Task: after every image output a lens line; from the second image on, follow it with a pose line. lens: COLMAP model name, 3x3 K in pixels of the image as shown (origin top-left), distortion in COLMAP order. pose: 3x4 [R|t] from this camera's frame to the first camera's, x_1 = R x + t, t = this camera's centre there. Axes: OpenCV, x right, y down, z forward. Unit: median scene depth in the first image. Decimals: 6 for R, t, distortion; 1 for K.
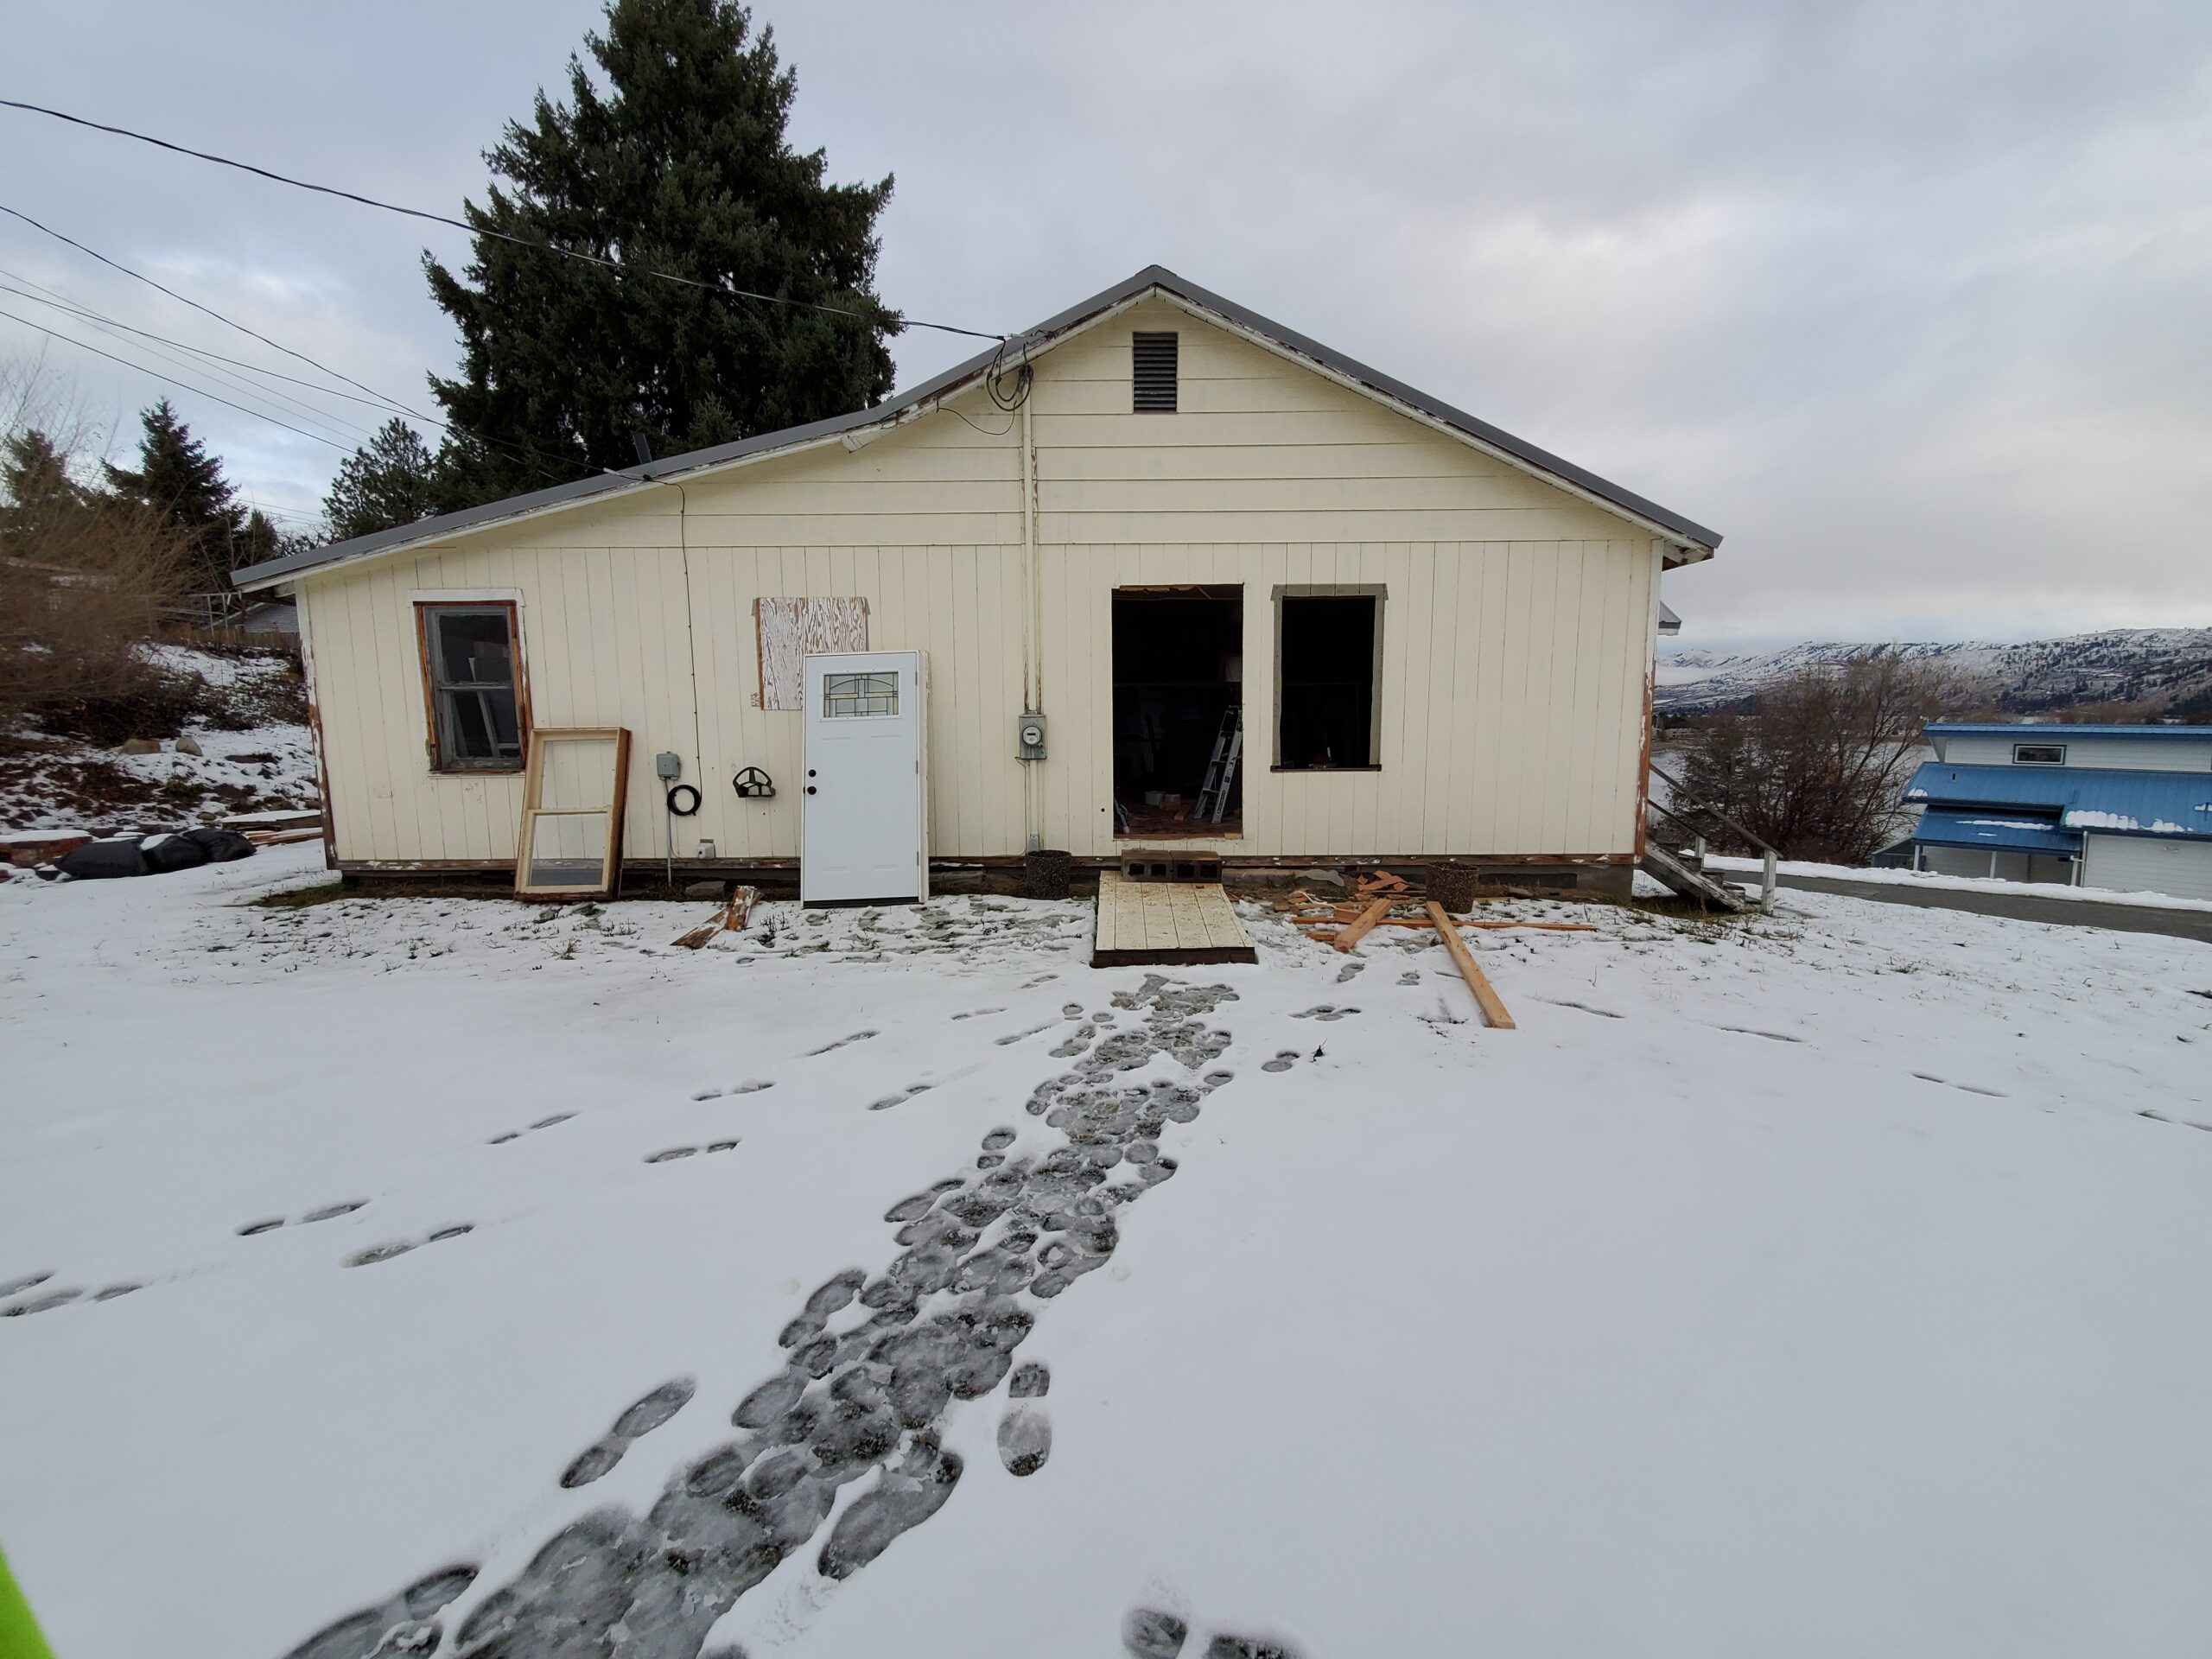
lens RADIAL K [[884.7, 0, 1117.1], [0, 884.7, 826.8], [0, 0, 1]] dist [-0.002510, -0.000019]
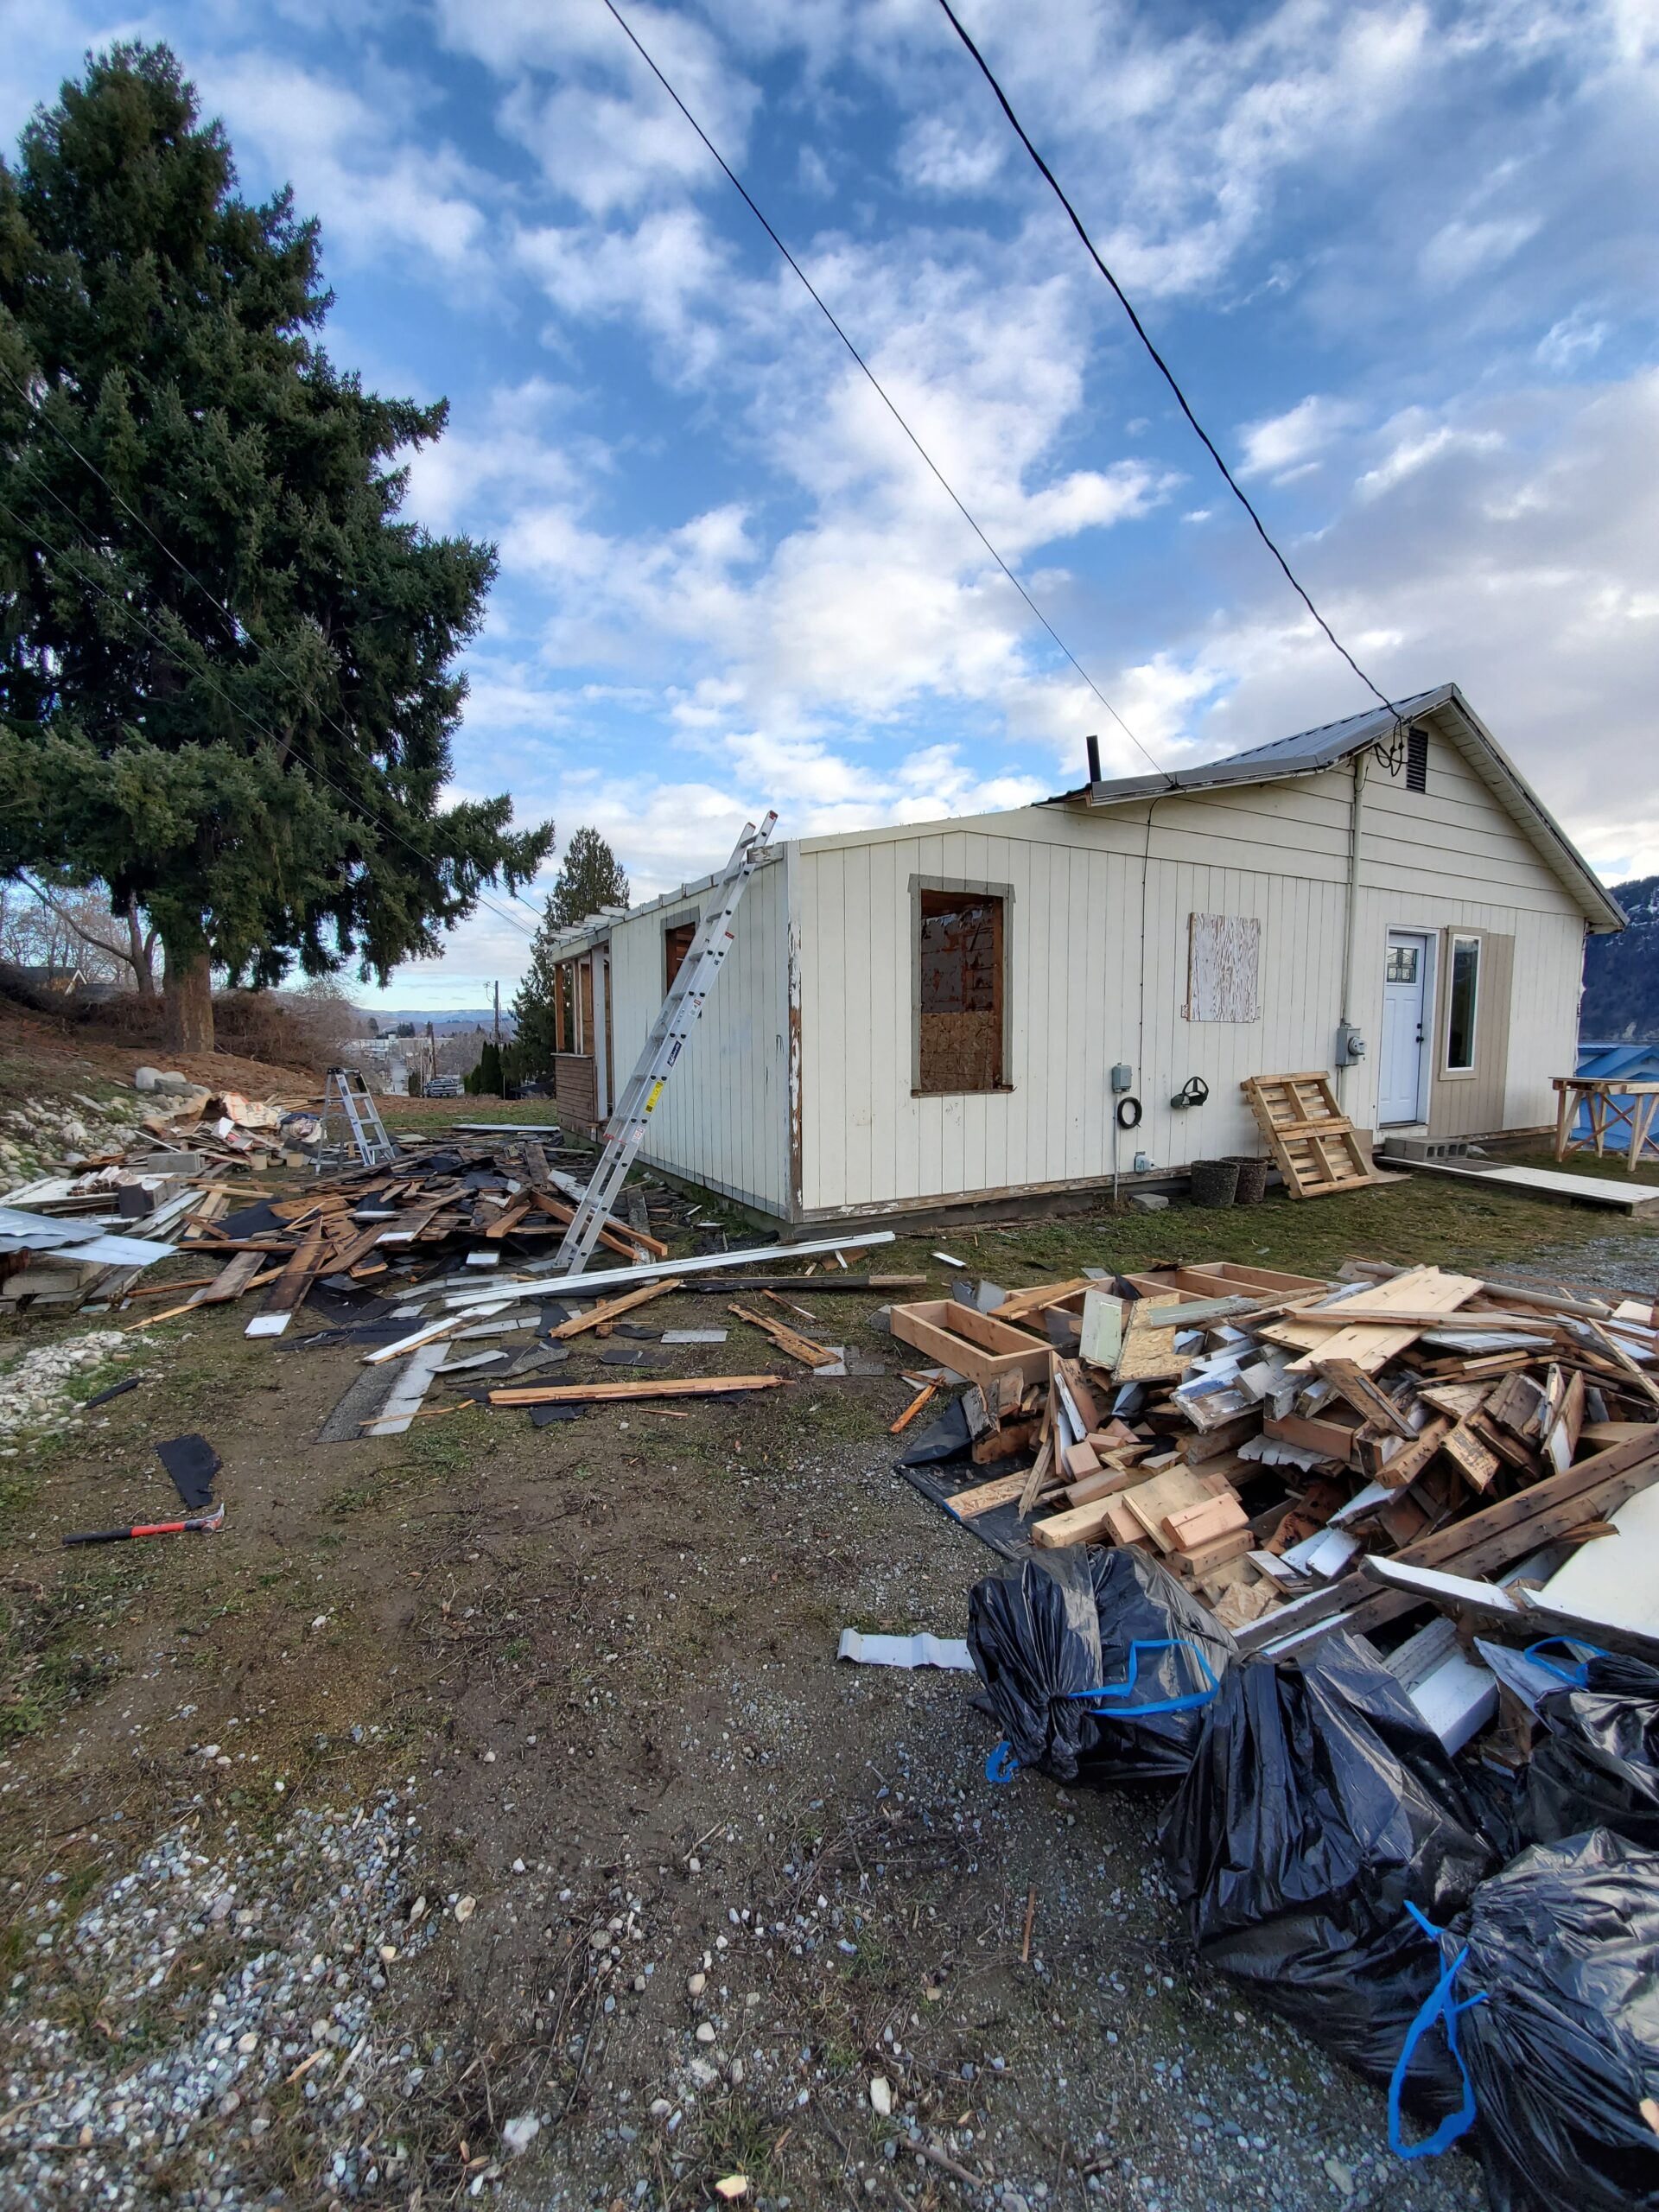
lens RADIAL K [[884.7, 0, 828.1], [0, 884.7, 1099.3], [0, 0, 1]] dist [-0.002510, -0.000019]
pose [[0.867821, -0.034645, 0.495668, -1.257042], [0.054236, 0.998210, -0.025186, -0.038428], [-0.493908, 0.048740, 0.868147, 0.319050]]
